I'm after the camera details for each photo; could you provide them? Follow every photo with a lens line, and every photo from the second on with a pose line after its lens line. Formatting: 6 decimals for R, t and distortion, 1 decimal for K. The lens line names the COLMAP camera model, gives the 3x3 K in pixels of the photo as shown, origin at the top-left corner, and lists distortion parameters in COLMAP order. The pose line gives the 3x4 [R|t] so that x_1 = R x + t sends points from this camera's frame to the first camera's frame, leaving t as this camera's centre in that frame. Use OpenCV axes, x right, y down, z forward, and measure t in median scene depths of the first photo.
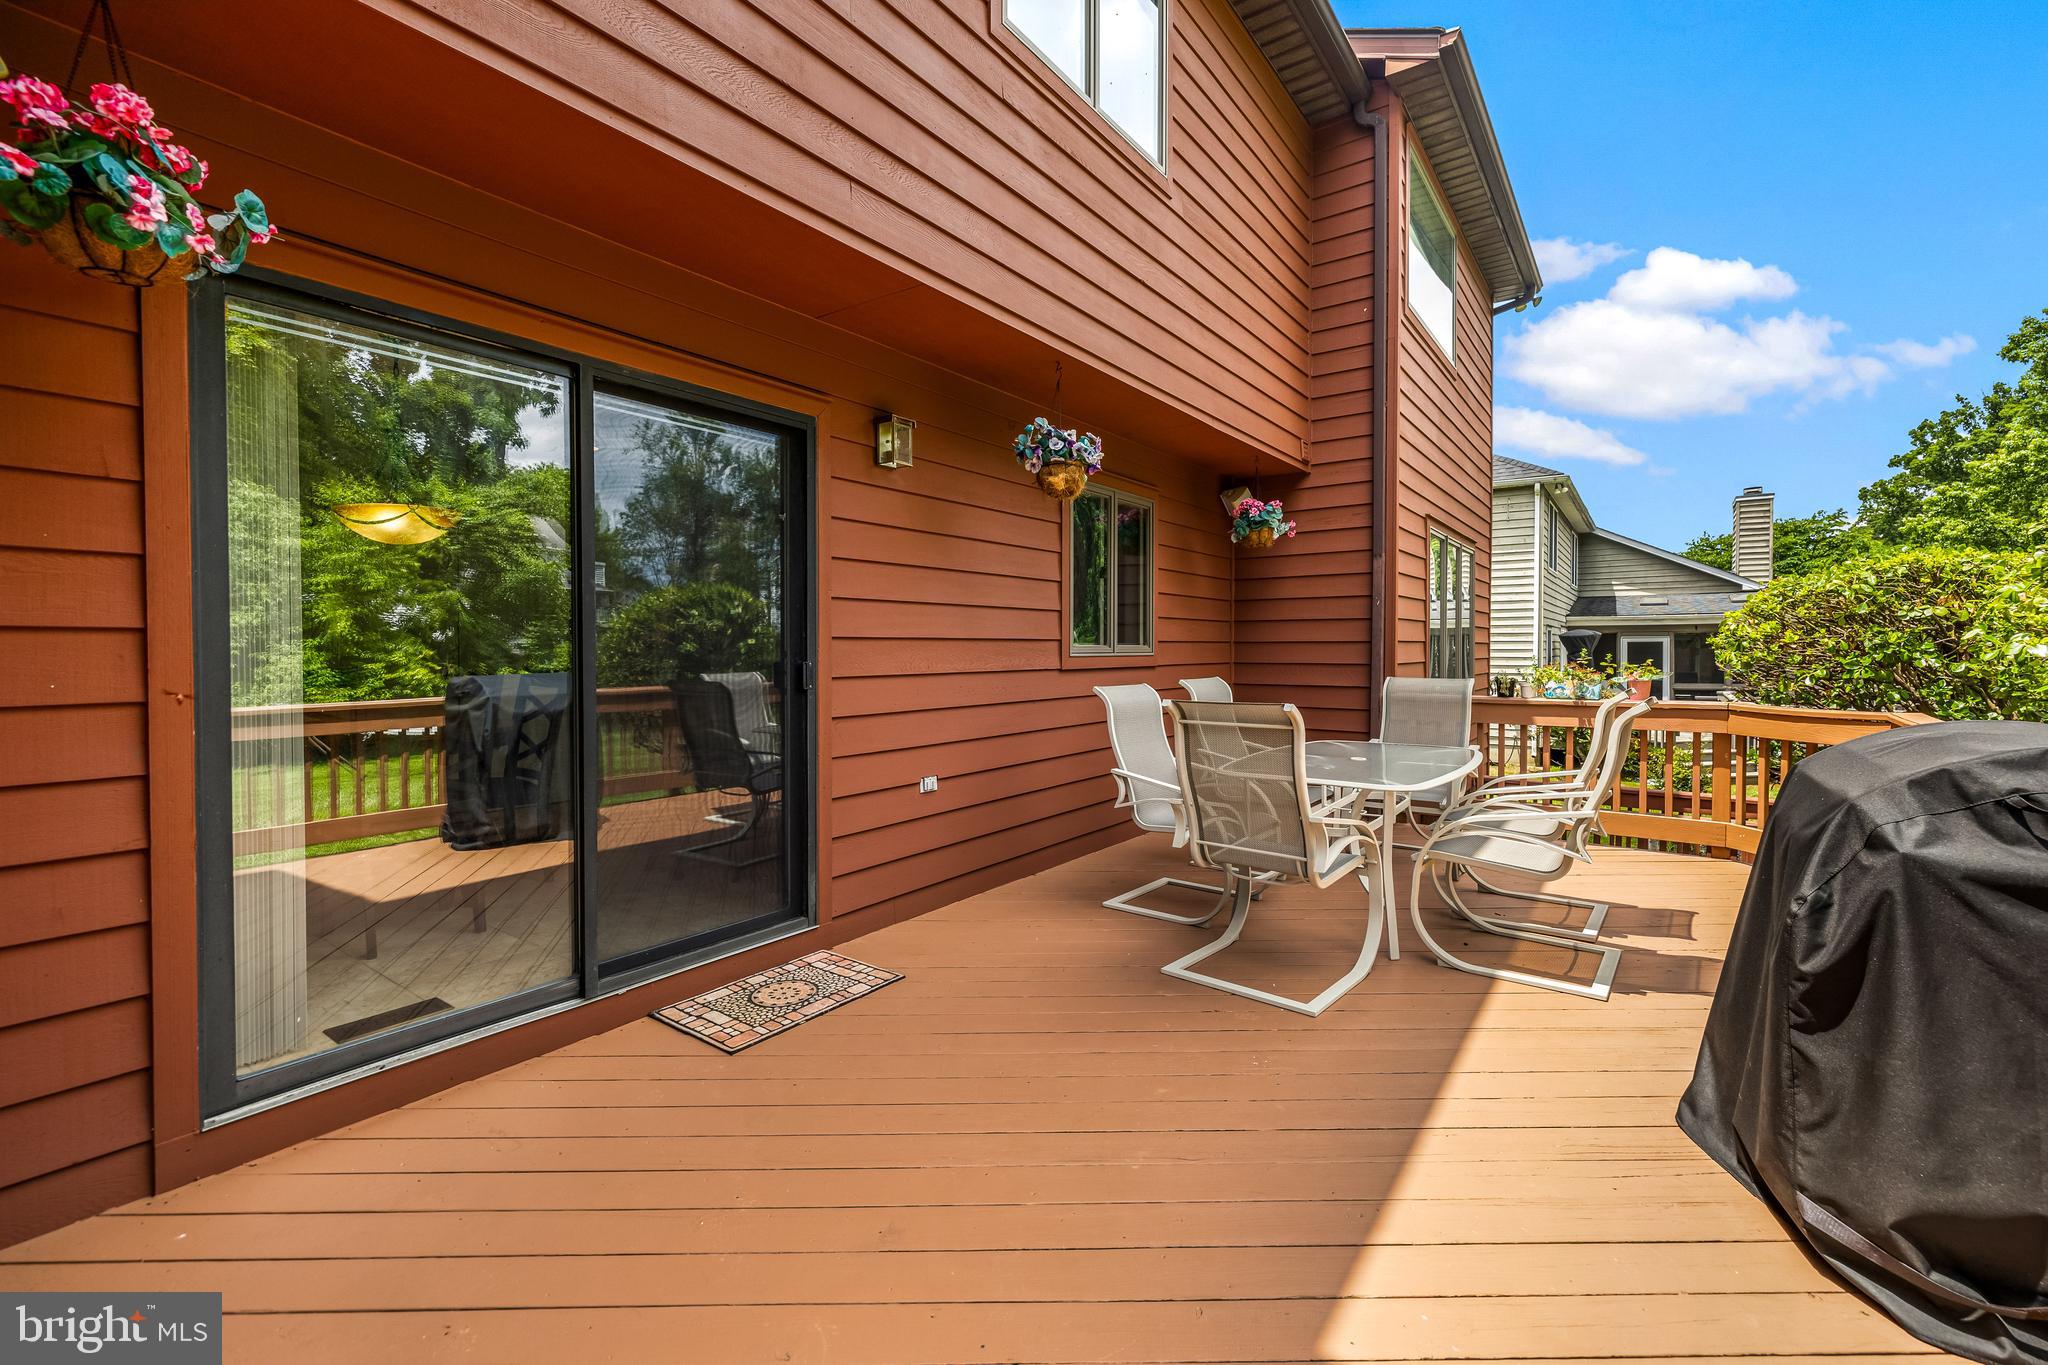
lens RADIAL K [[853.8, 0, 1024.8], [0, 853.8, 658.3], [0, 0, 1]] dist [0.000256, -0.000008]
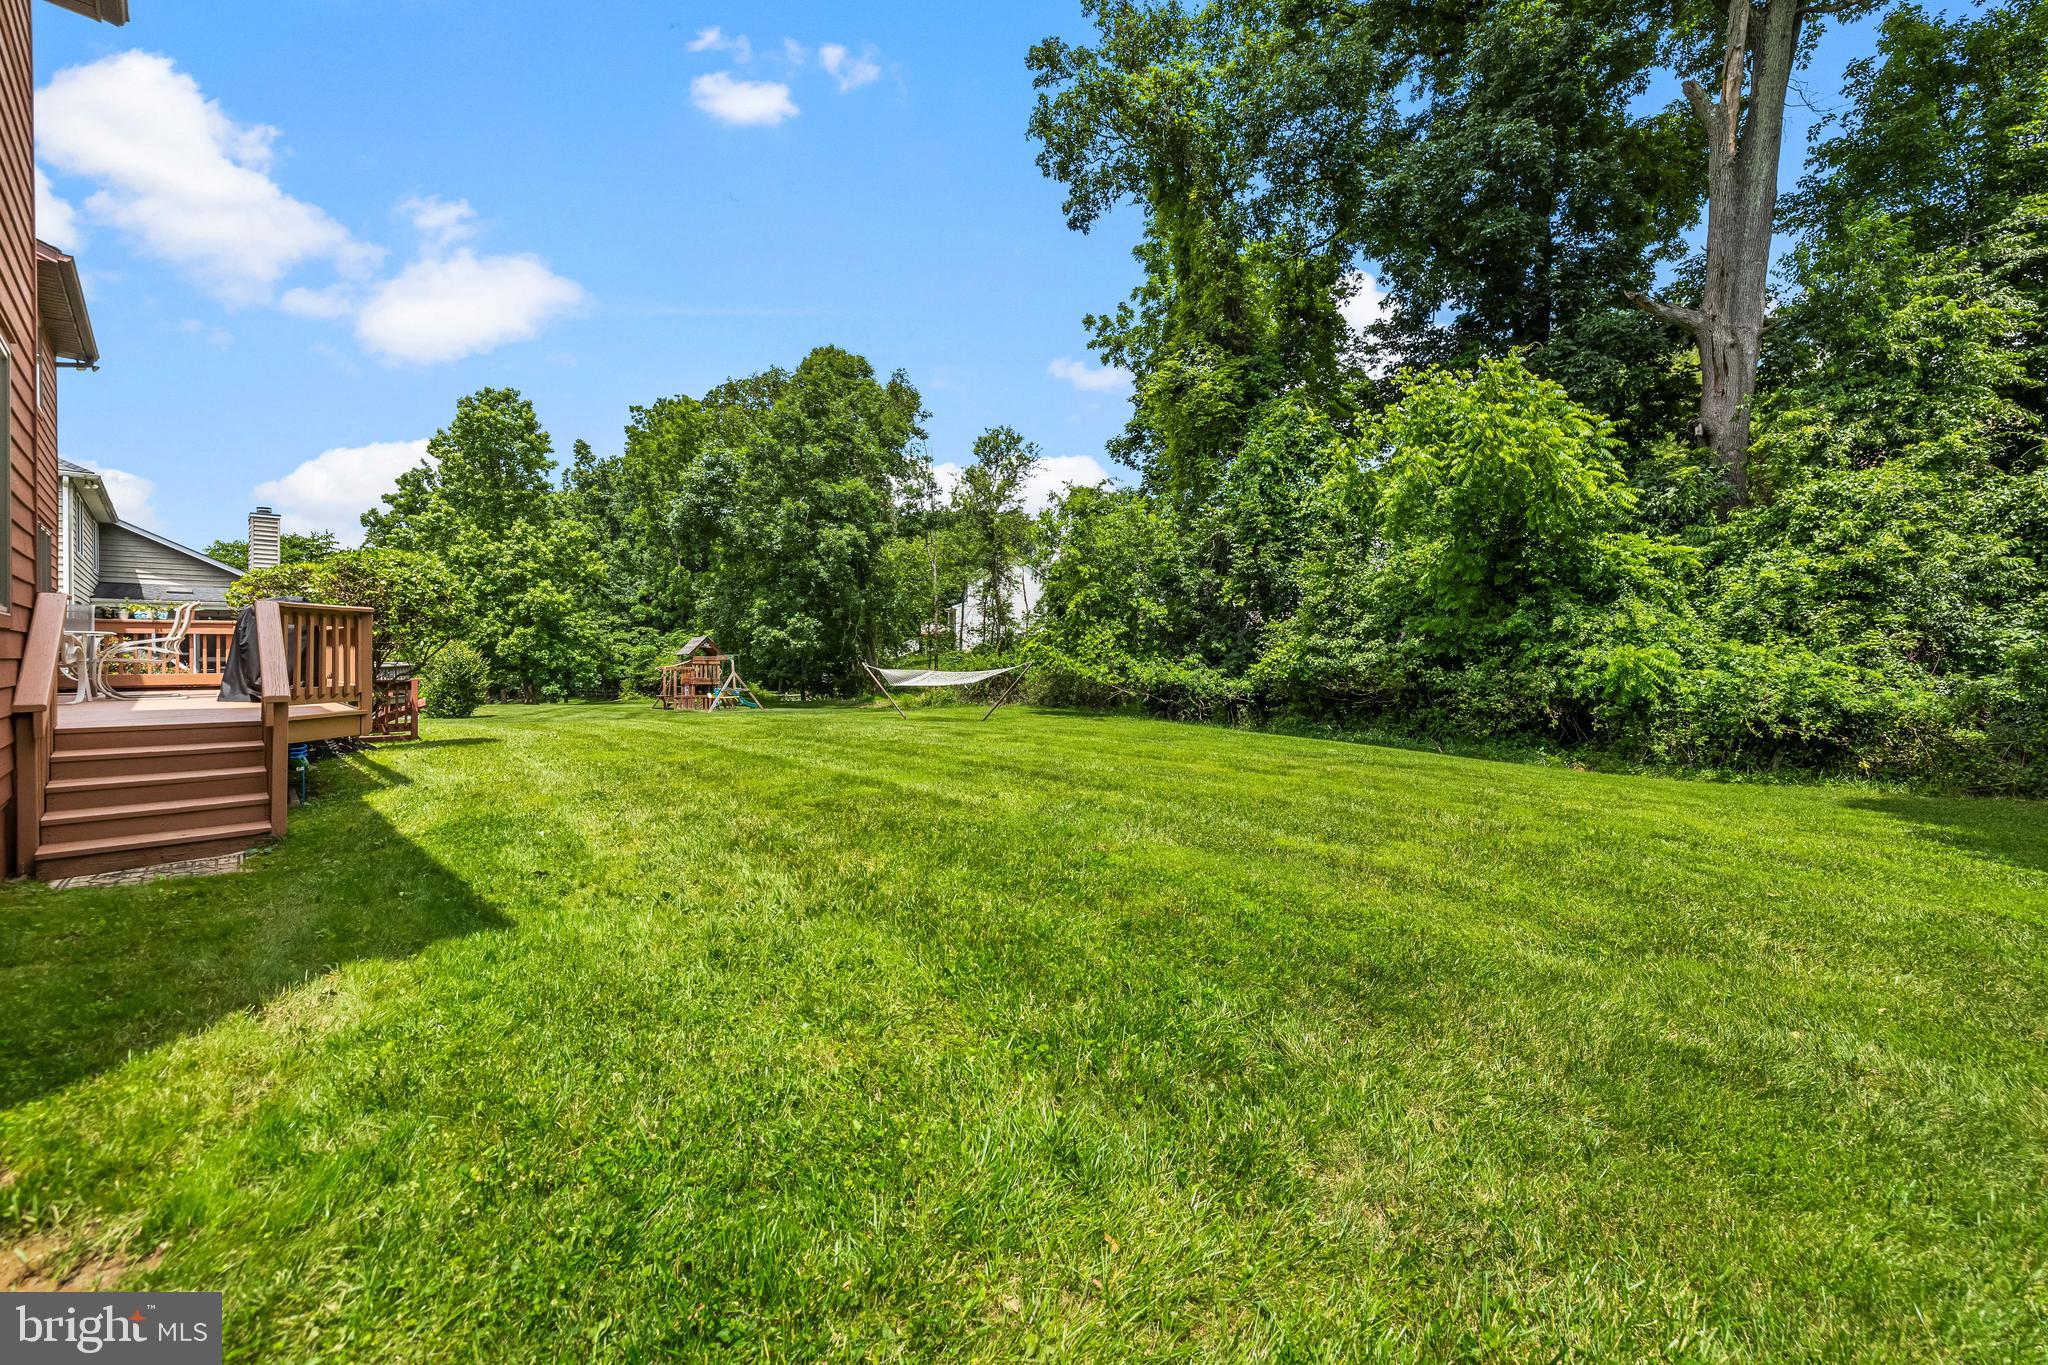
lens RADIAL K [[853.8, 0, 1024.8], [0, 853.8, 658.3], [0, 0, 1]] dist [0.000256, -0.000008]
pose [[0.148110, -0.005031, 0.988958, -0.253919], [0.014930, 0.999884, 0.002851, 0.040883], [-0.988858, 0.014343, 0.148168, -0.324570]]
